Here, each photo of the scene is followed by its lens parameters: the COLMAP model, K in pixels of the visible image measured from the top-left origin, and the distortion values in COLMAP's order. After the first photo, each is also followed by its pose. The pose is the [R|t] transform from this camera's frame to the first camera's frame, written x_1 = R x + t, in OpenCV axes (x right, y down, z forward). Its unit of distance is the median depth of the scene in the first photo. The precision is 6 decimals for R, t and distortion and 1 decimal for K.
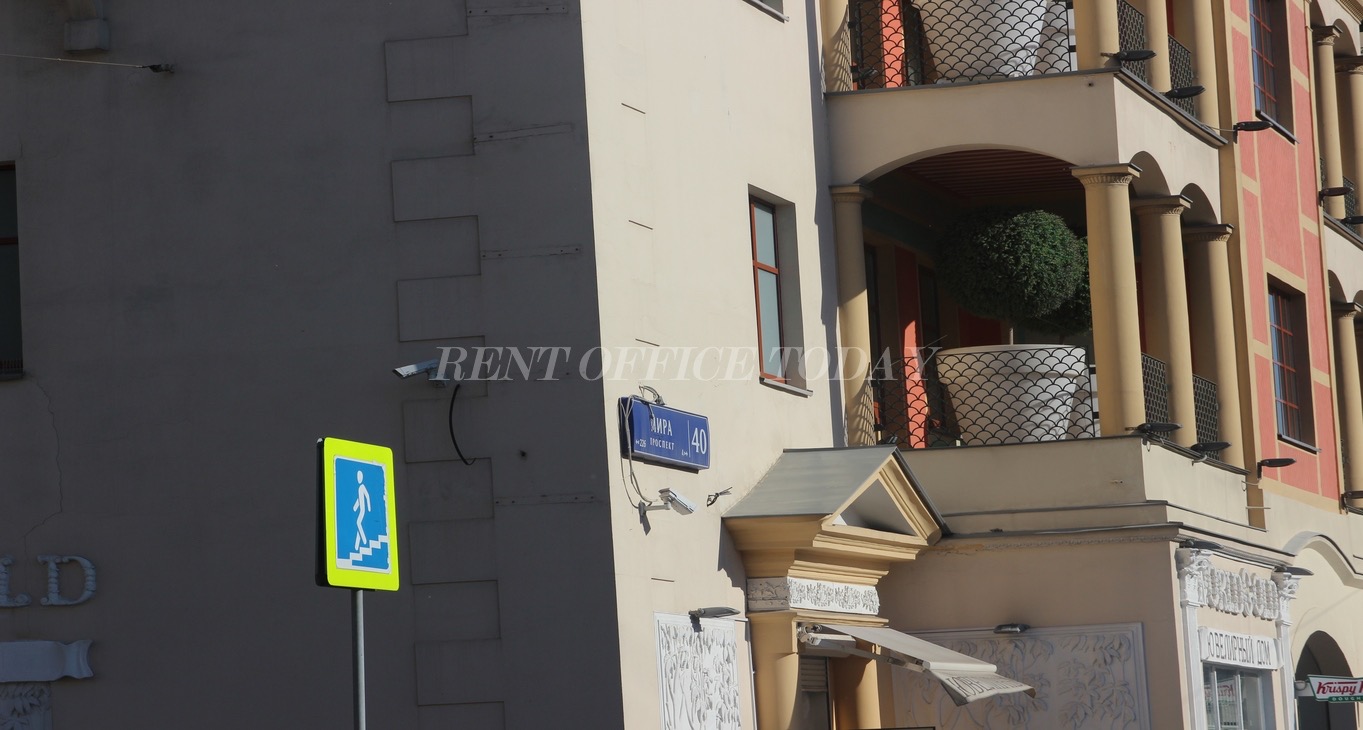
lens RADIAL K [[5170.2, 0, 681.2], [0, 5170.2, 390.8], [0, 0, 1]] dist [1.197627, -0.529536]
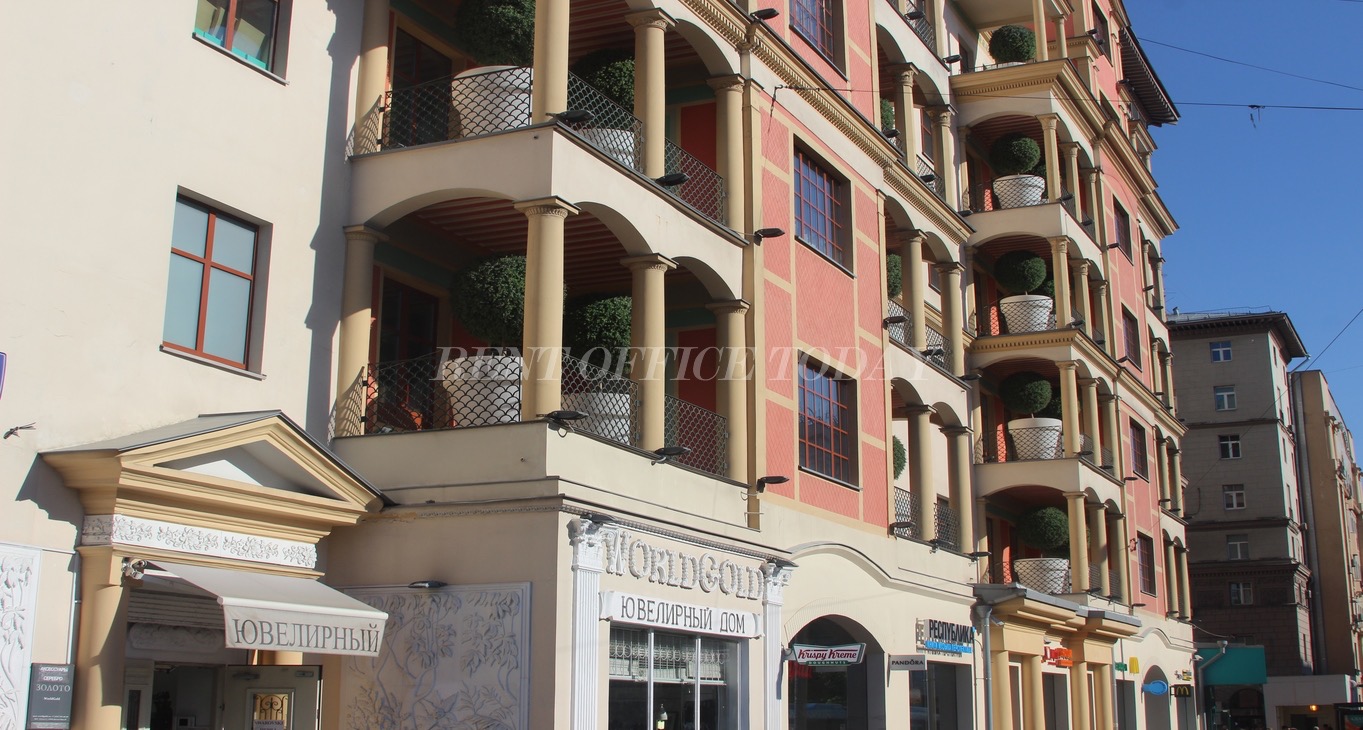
lens RADIAL K [[1653.9, 0, 681.5], [0, 1653.9, 365.0], [0, 0, 1]] dist [-0.150616, 0.146739]
pose [[0.978339, 0.001674, -0.207002, 0.193014], [-0.028814, 0.991334, -0.128164, 0.042357], [0.204993, 0.131352, 0.969909, 0.651548]]
